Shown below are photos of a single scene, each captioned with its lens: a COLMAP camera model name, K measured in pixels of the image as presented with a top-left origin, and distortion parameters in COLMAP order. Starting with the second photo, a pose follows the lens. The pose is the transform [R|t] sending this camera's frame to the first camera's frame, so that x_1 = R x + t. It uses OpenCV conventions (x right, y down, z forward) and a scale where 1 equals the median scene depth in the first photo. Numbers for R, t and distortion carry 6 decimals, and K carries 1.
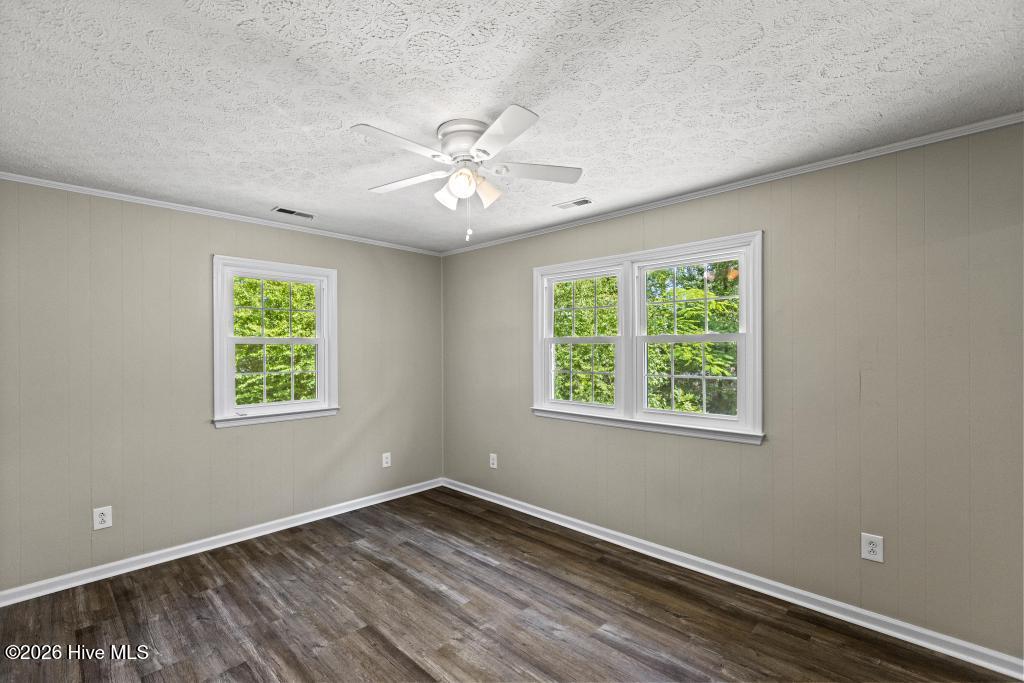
lens RADIAL K [[456.7, 0, 512.2], [0, 456.7, 348.9], [0, 0, 1]] dist [0.001423, -0.003910]
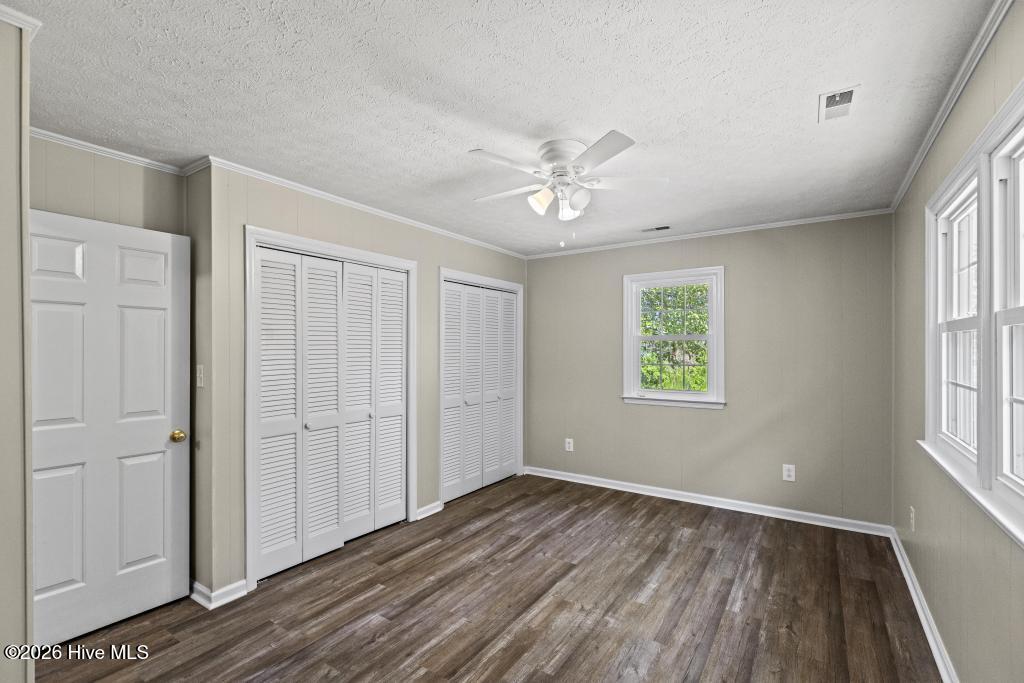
lens RADIAL K [[456.7, 0, 512.2], [0, 456.7, 348.9], [0, 0, 1]] dist [0.001423, -0.003910]
pose [[0.170031, 0.005219, -0.985425, 0.697334], [0.000100, 0.999986, 0.005313, 0.006774], [0.985439, -0.001002, 0.170028, 0.486633]]
